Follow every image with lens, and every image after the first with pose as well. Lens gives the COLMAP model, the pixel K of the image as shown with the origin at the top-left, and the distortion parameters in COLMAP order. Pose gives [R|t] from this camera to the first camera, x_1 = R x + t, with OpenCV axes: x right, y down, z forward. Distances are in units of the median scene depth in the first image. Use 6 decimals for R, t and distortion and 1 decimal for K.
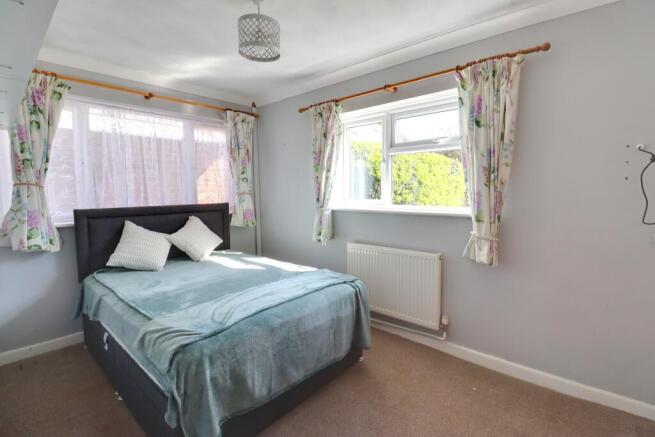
lens RADIAL K [[303.6, 0, 333.9], [0, 303.6, 213.8], [0, 0, 1]] dist [-0.002845, -0.001421]
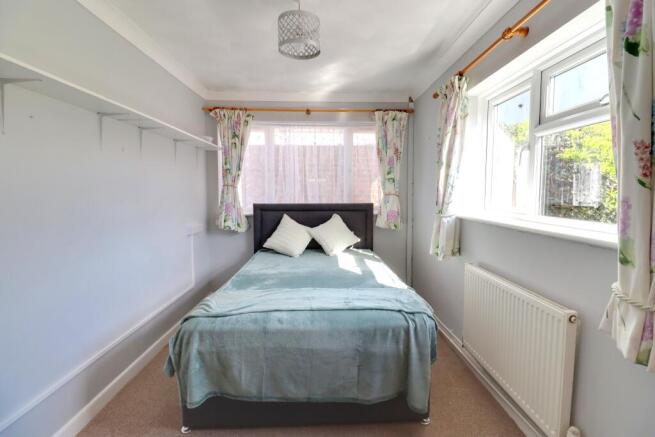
lens RADIAL K [[303.6, 0, 333.9], [0, 303.6, 213.8], [0, 0, 1]] dist [-0.002845, -0.001421]
pose [[0.692609, 0.062436, -0.718606, 0.358999], [-0.065077, 0.997593, 0.023952, -0.021716], [0.718372, 0.030176, 0.695005, 0.262379]]
